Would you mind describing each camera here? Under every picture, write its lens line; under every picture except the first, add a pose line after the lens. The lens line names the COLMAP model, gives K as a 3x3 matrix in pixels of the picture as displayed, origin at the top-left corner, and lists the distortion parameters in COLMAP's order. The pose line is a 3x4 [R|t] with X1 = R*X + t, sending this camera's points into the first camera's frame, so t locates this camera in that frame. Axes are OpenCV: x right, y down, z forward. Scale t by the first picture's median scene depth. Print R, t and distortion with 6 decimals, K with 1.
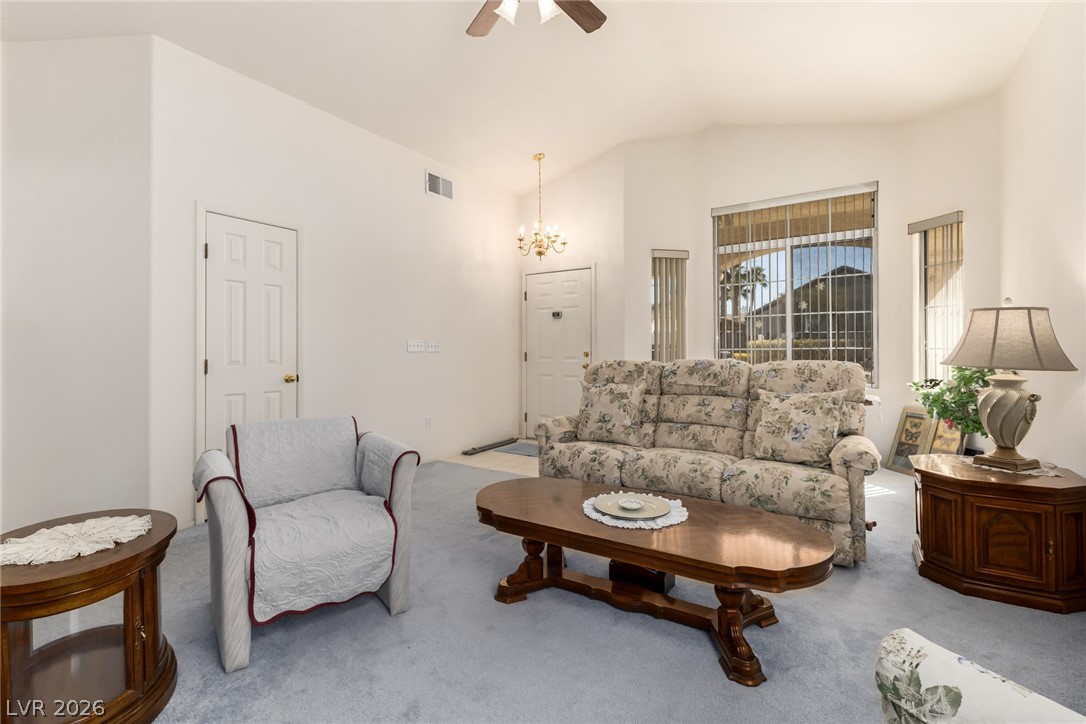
lens RADIAL K [[482.3, 0, 544.6], [0, 482.3, 368.3], [0, 0, 1]] dist [0.004693, 0.000413]
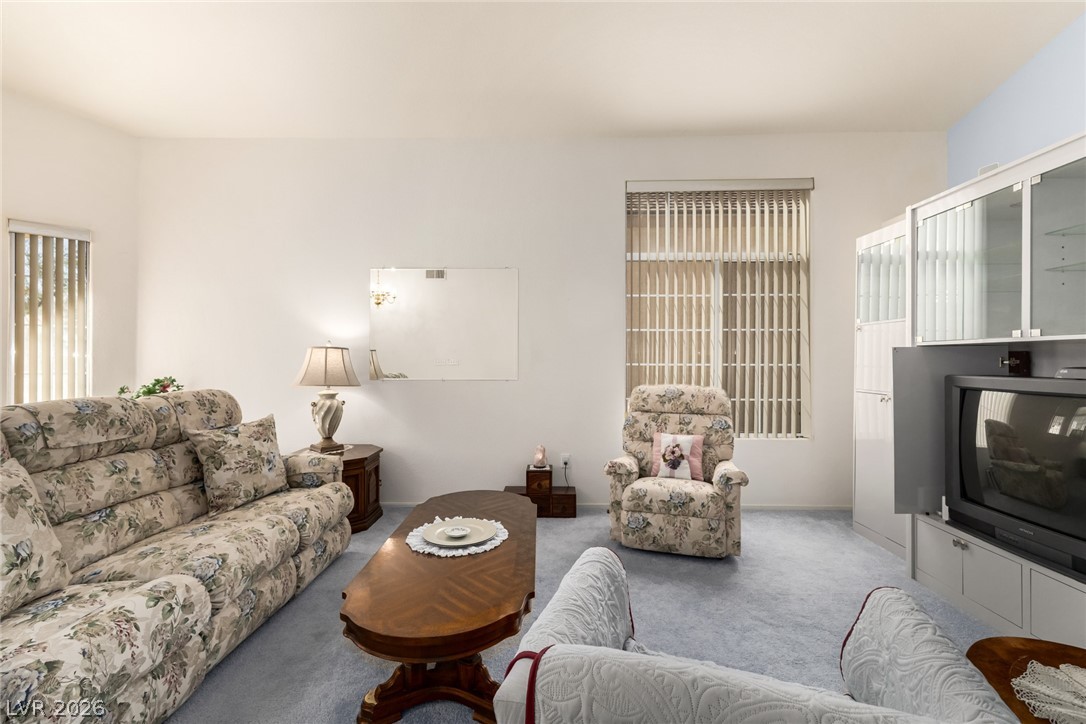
lens RADIAL K [[482.3, 0, 544.6], [0, 482.3, 368.3], [0, 0, 1]] dist [0.004693, 0.000413]
pose [[-0.545315, -0.008979, 0.838183, -0.515027], [0.034155, 0.998874, 0.032922, -0.060918], [-0.837535, 0.046581, -0.544395, 0.917528]]
